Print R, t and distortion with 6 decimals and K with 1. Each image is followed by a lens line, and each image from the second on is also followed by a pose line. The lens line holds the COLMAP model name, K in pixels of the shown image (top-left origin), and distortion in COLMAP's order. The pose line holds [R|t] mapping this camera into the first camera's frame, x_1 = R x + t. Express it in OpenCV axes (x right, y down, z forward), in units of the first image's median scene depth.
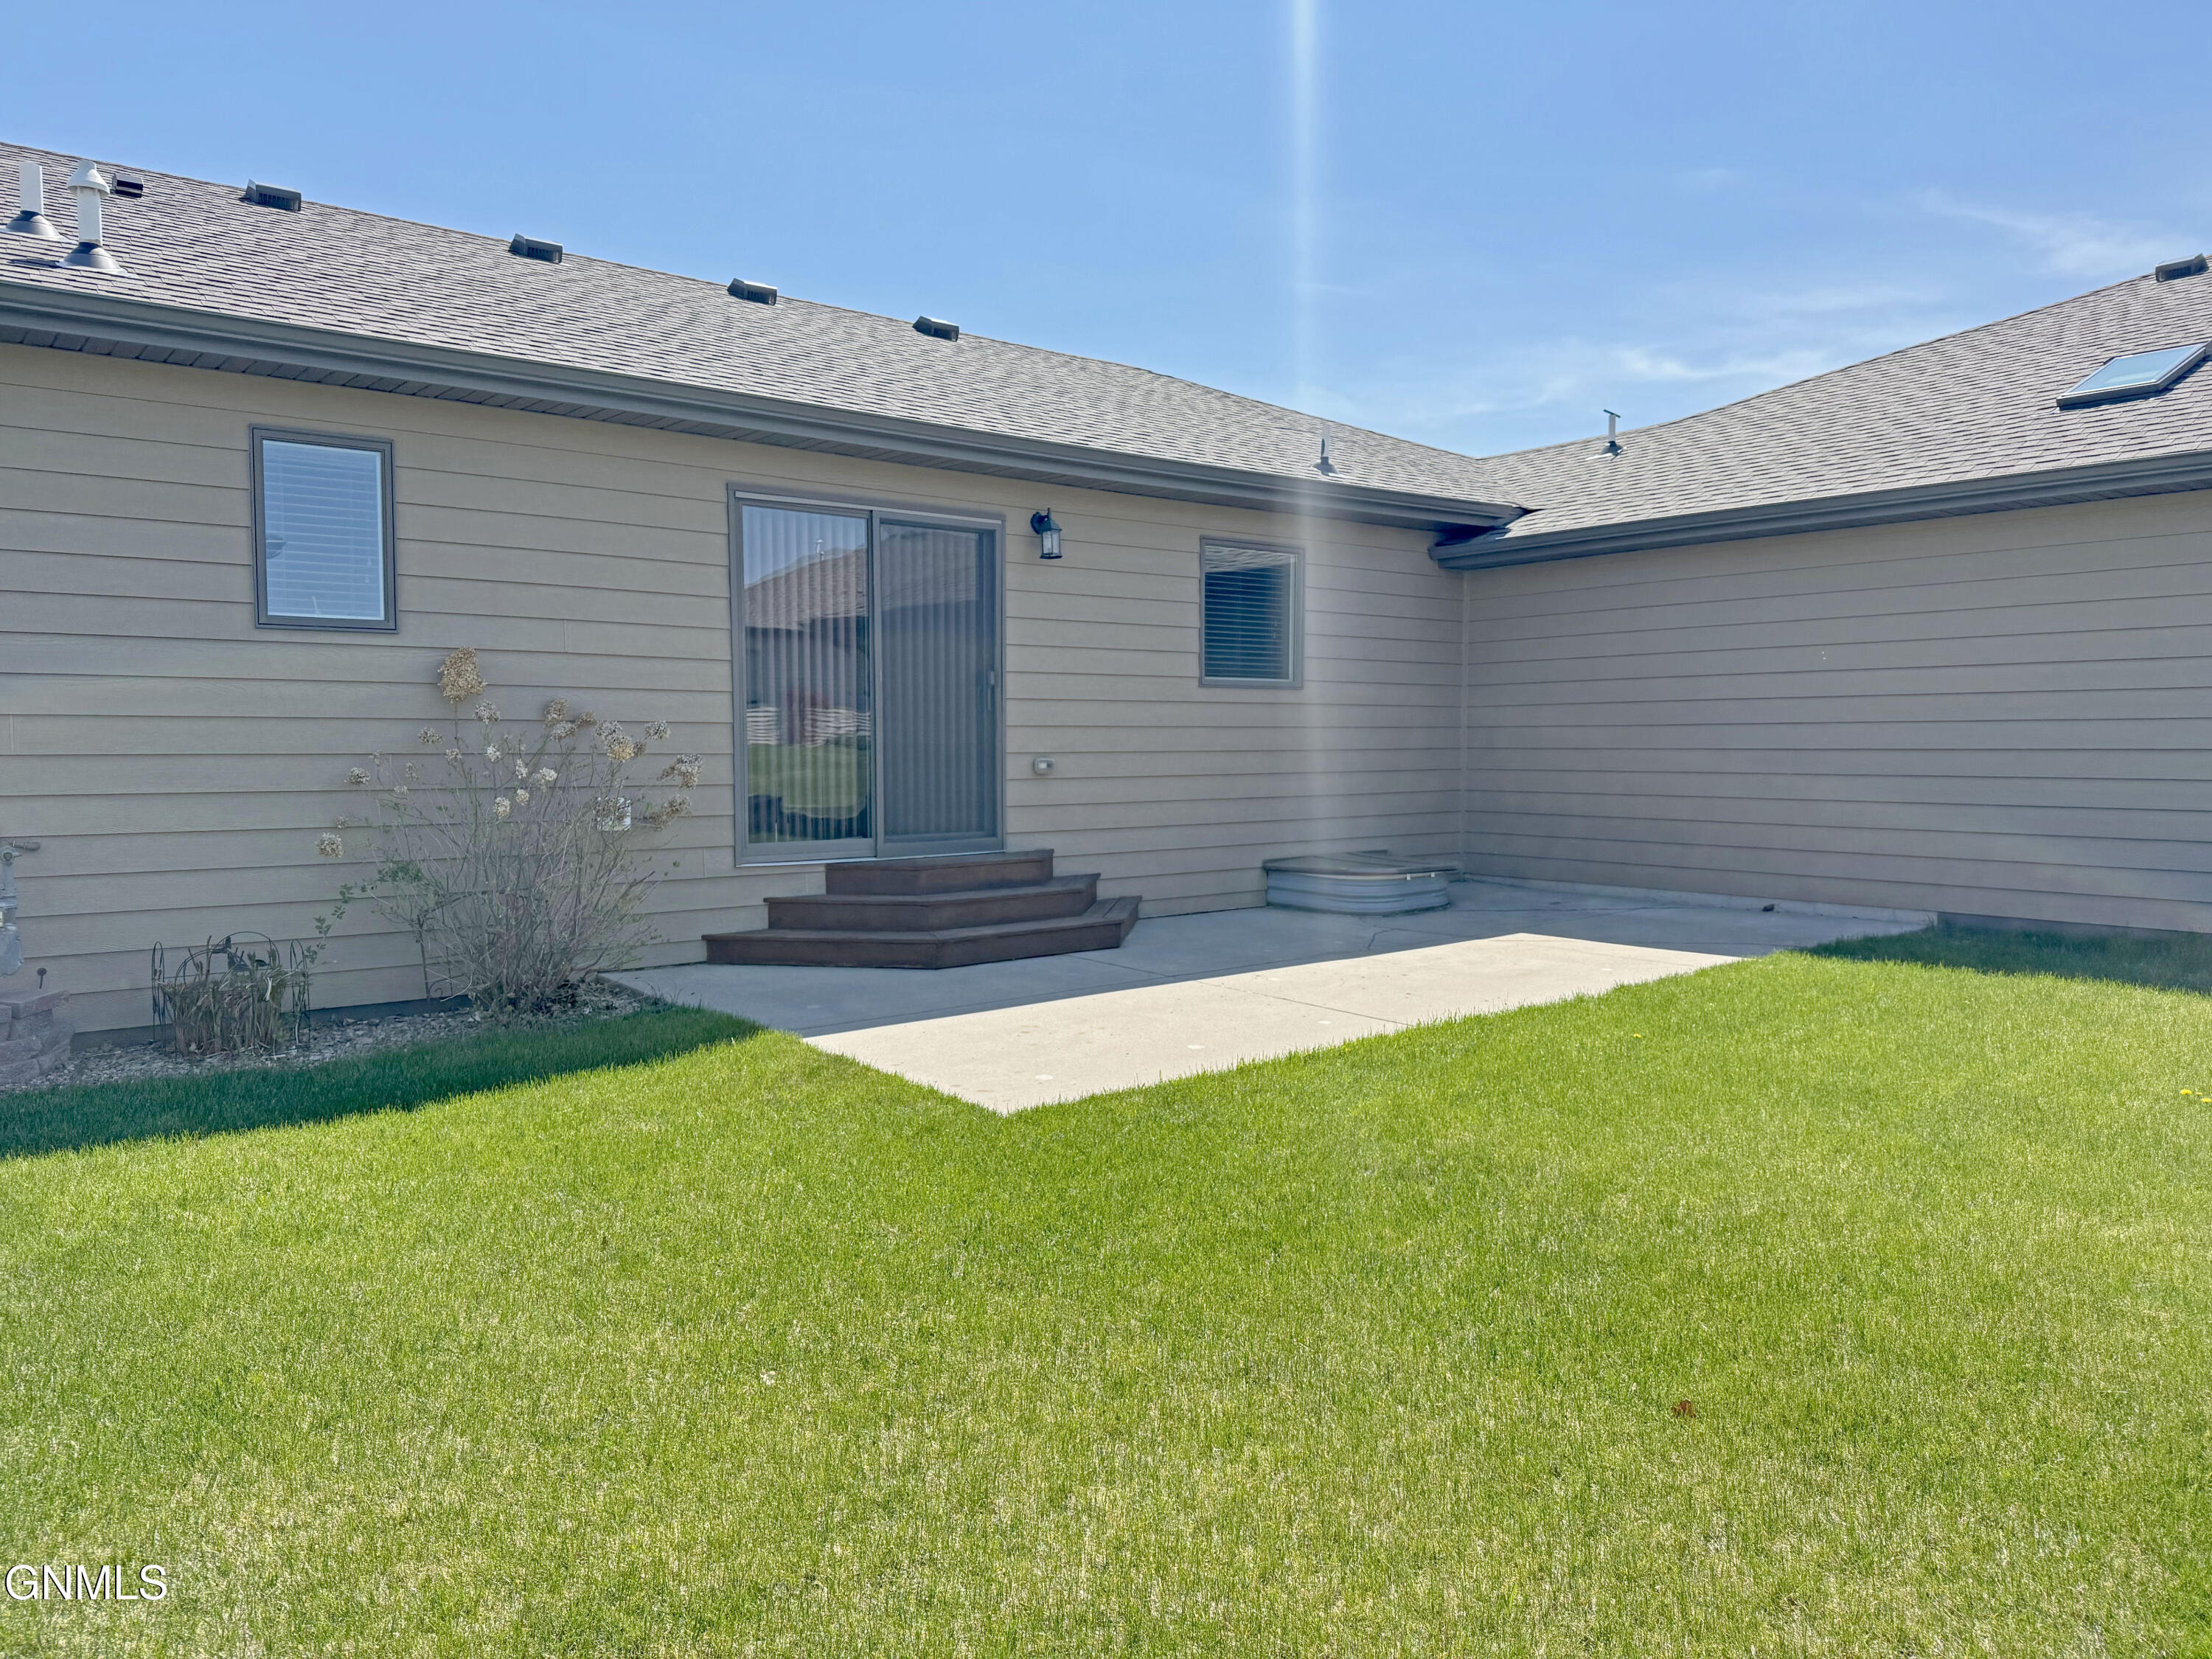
lens RADIAL K [[1542.0, 0, 1106.0], [0, 1542.0, 829.5], [0, 0, 1]] dist [0.102177, -0.145392]
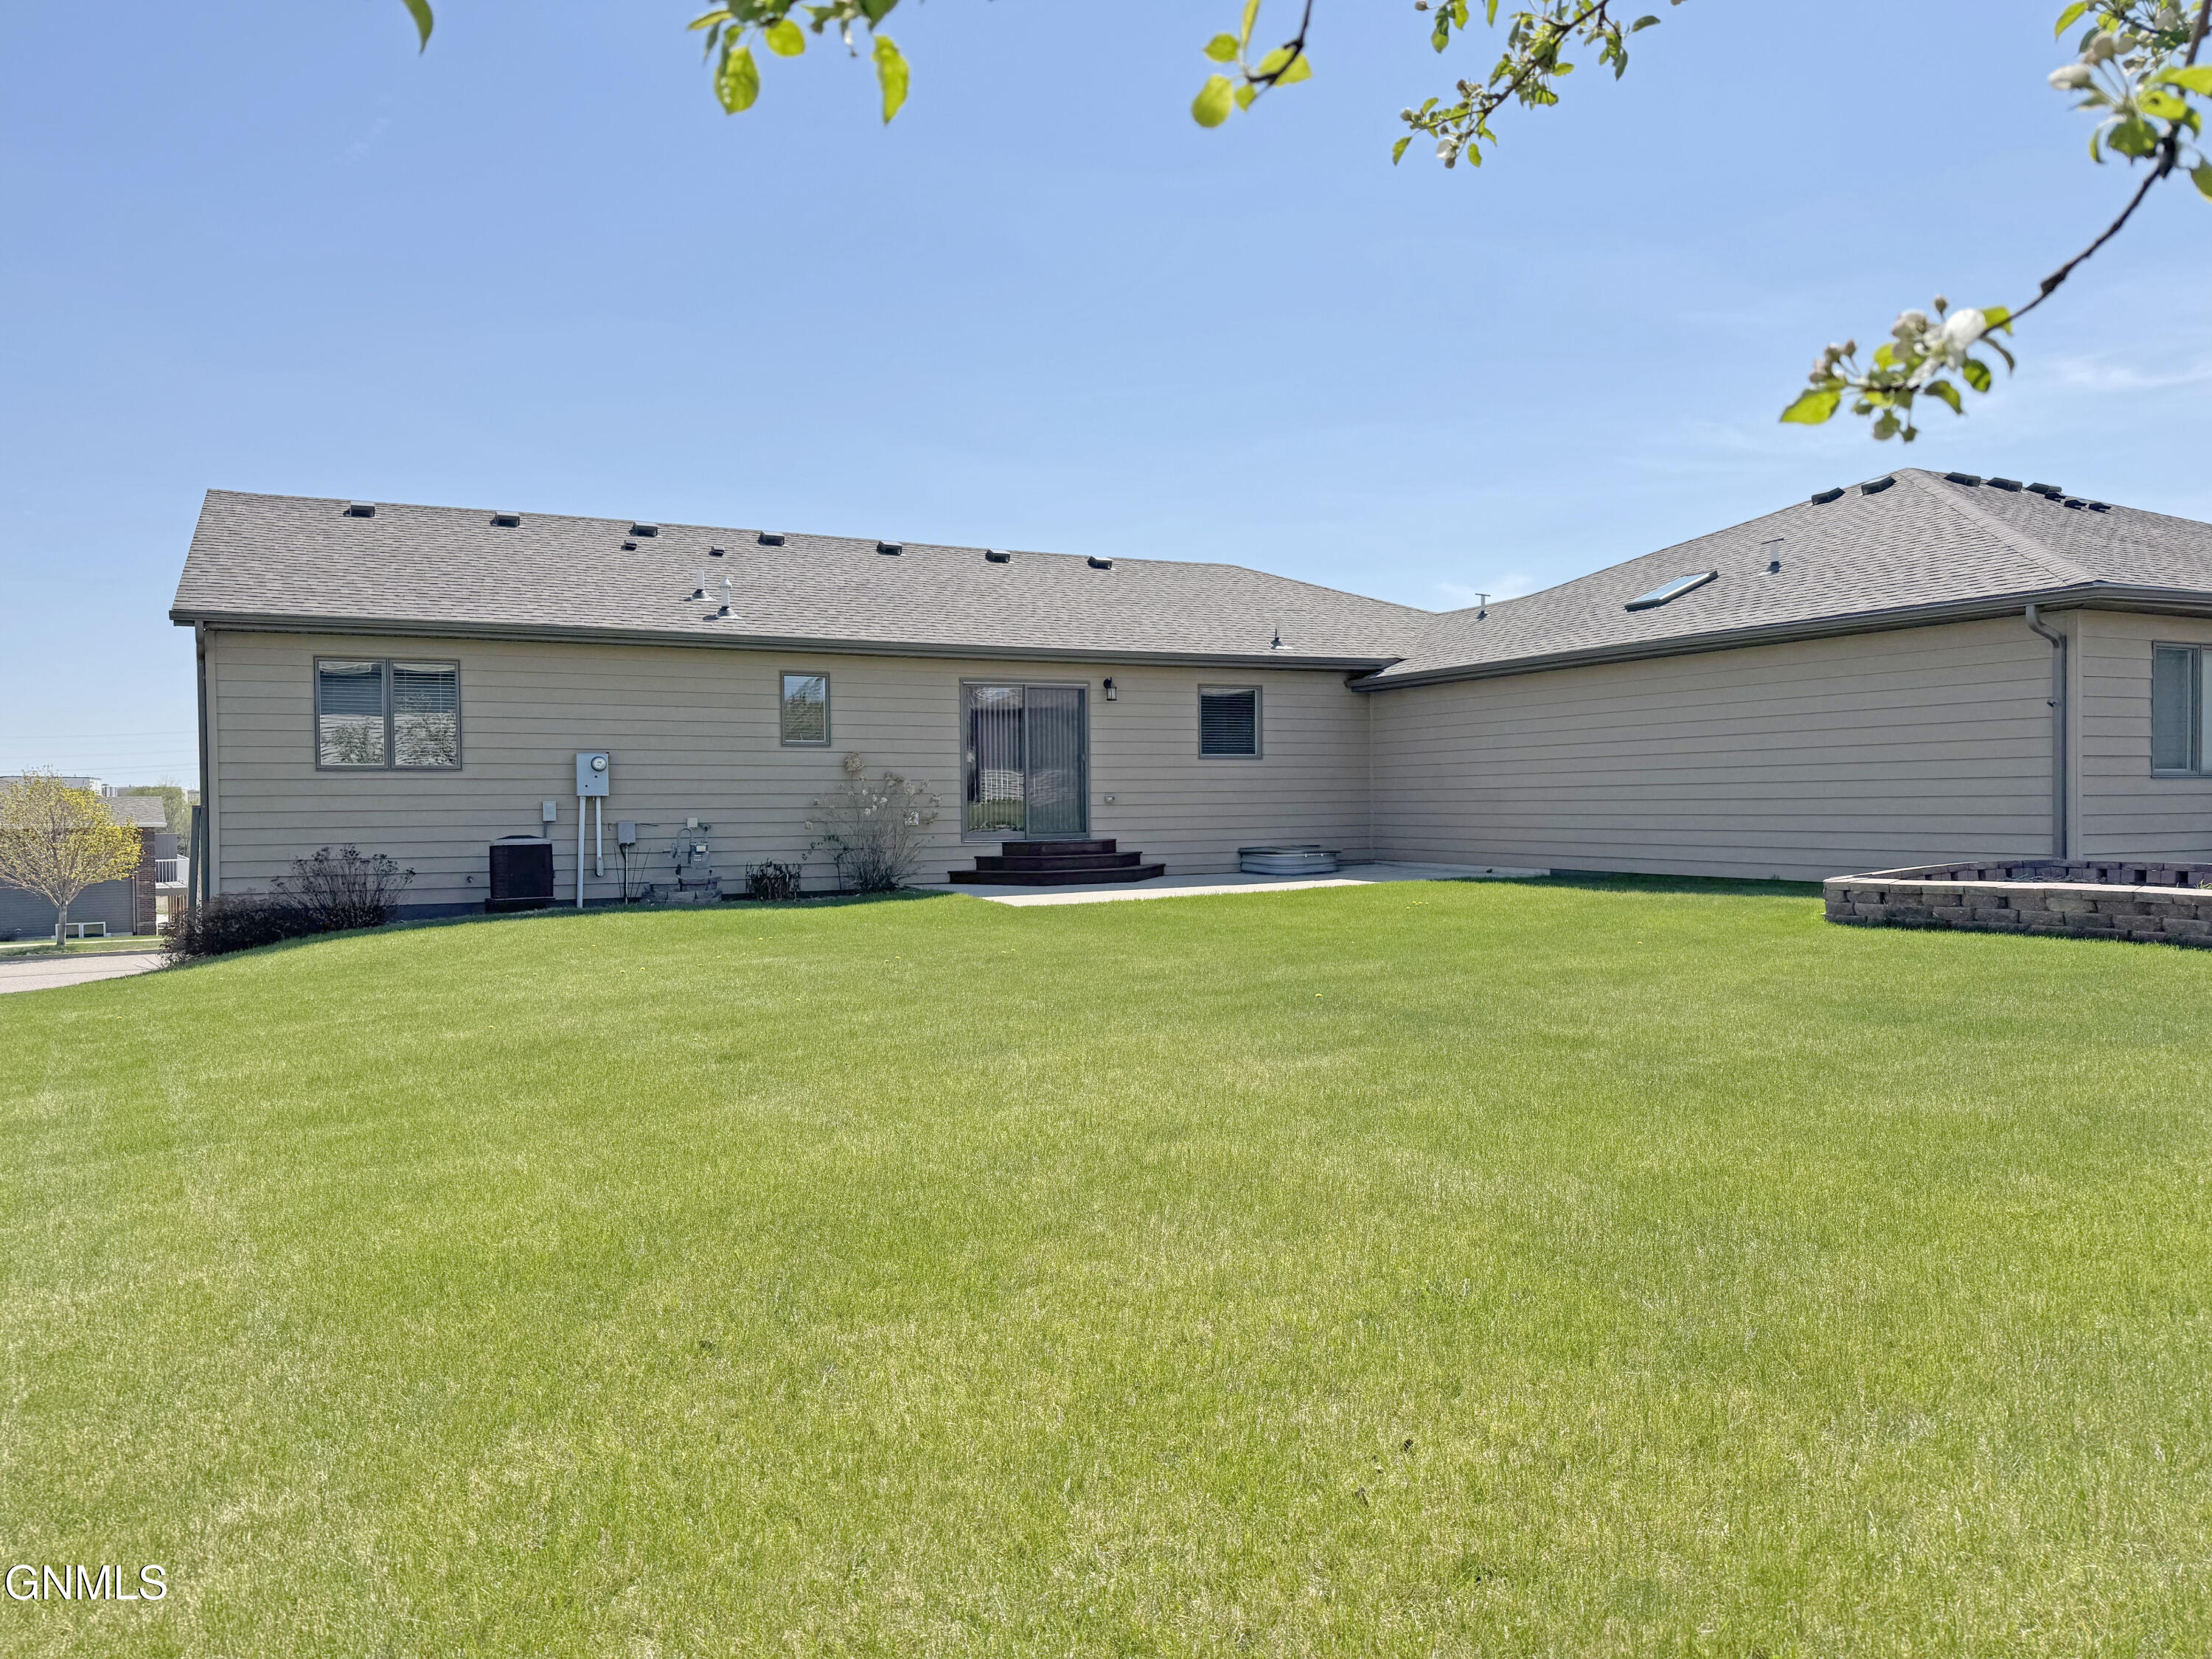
lens RADIAL K [[1542.0, 0, 1106.0], [0, 1542.0, 829.5], [0, 0, 1]] dist [0.102177, -0.145392]
pose [[0.975430, -0.003133, -0.220289, 0.419367], [-0.004858, 0.999350, -0.035723, 0.076072], [0.220258, 0.035916, 0.974780, -1.051431]]
